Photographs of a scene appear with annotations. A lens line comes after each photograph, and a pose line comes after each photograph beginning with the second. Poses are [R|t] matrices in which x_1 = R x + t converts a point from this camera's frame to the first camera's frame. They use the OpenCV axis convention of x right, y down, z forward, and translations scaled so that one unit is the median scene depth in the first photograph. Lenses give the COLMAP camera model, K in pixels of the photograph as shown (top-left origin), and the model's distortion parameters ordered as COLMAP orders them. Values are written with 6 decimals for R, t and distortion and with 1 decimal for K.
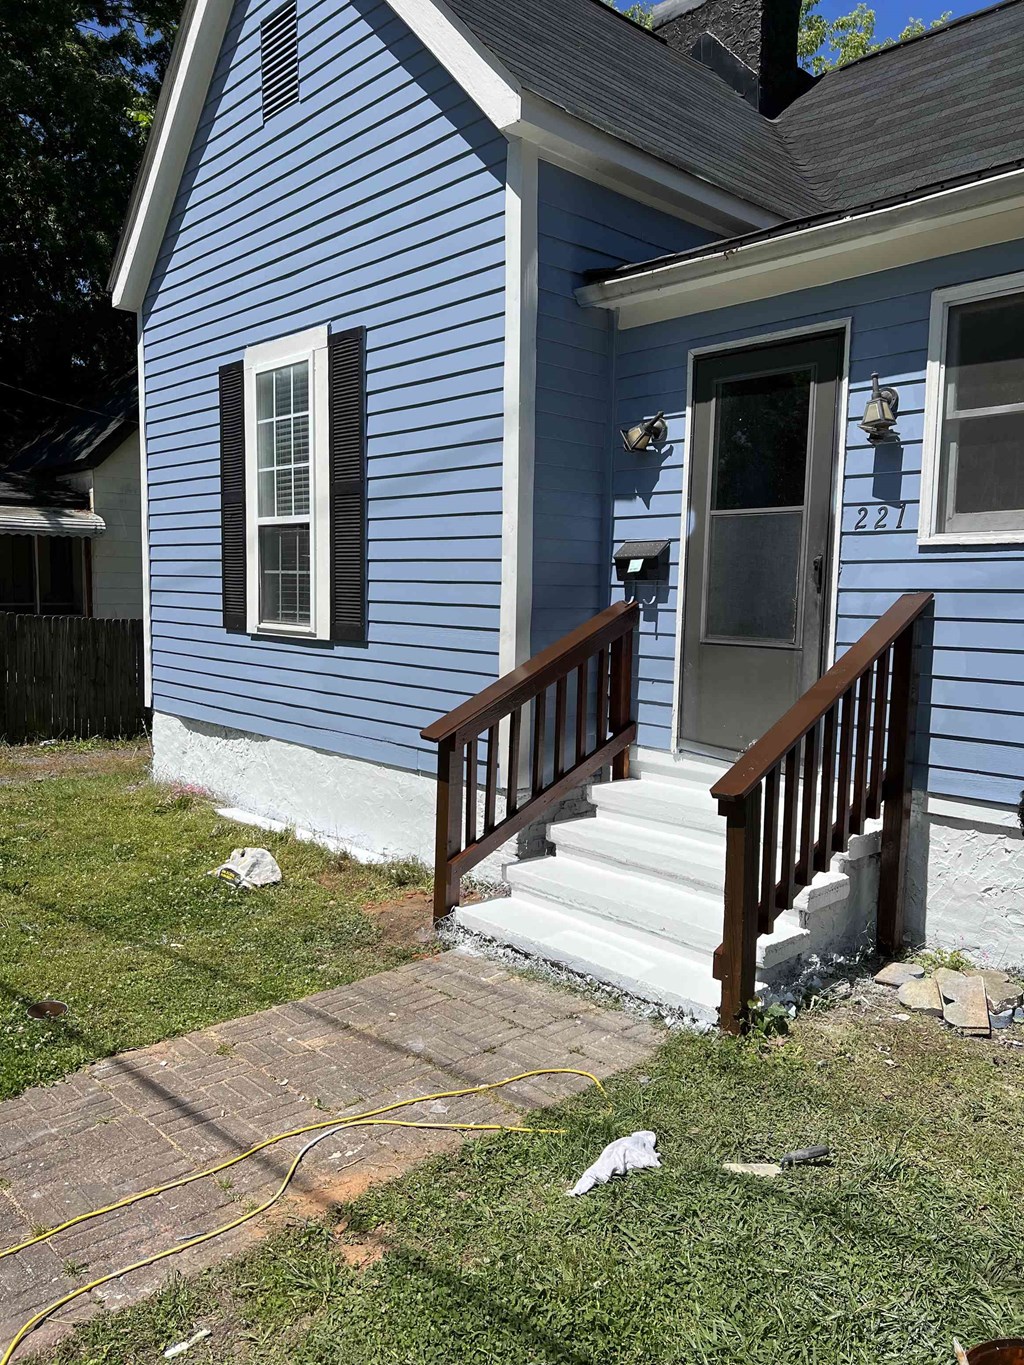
lens RADIAL K [[1027.6, 0, 512.0], [0, 1027.6, 682.5], [0, 0, 1]] dist [0.028111, -0.004496]
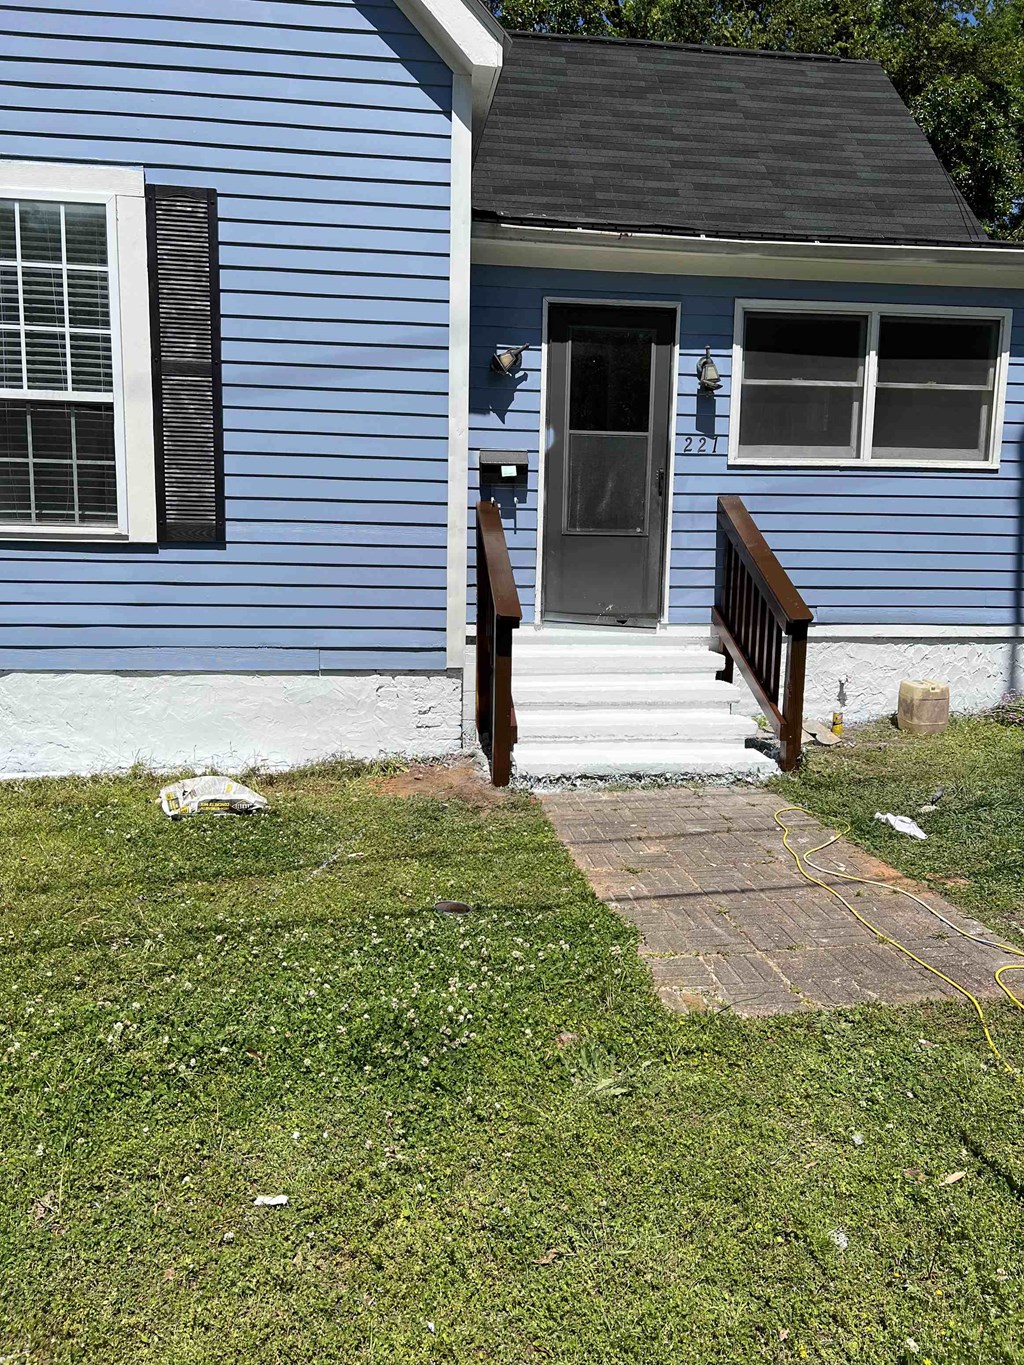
lens RADIAL K [[1038.9, 0, 505.0], [0, 1038.9, 676.9], [0, 0, 1]] dist [0.024020, -0.009485]
pose [[0.581164, -0.111155, 0.806160, -0.909175], [0.069758, 0.993786, 0.086737, 0.019981], [-0.810791, 0.005827, 0.585306, 0.303707]]
